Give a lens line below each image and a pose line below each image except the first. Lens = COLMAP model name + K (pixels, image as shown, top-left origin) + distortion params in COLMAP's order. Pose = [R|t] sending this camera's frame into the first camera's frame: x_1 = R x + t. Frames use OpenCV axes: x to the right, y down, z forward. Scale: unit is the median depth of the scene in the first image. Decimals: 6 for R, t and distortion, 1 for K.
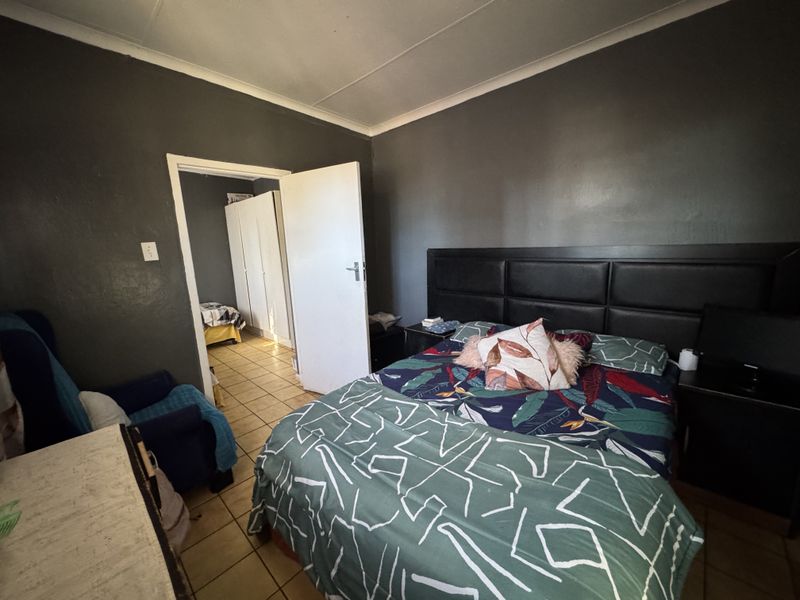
lens RADIAL K [[318.6, 0, 400.0], [0, 318.6, 300.0], [0, 0, 1]] dist [-0.002343, 0.000327]
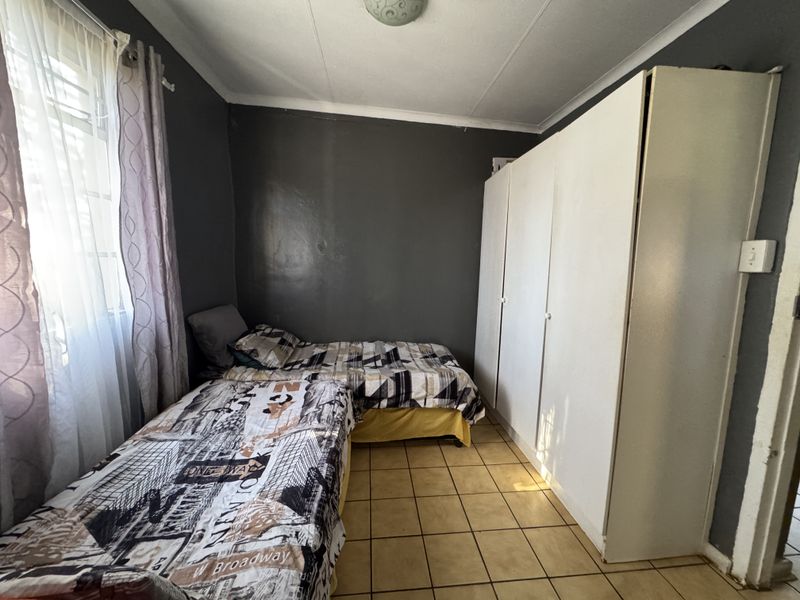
lens RADIAL K [[318.6, 0, 400.0], [0, 318.6, 300.0], [0, 0, 1]] dist [-0.002343, 0.000327]
pose [[0.752137, 0.144200, -0.643037, -0.307787], [-0.163477, 0.986093, 0.029917, -0.087372], [0.638409, 0.082620, 0.765251, 0.557177]]
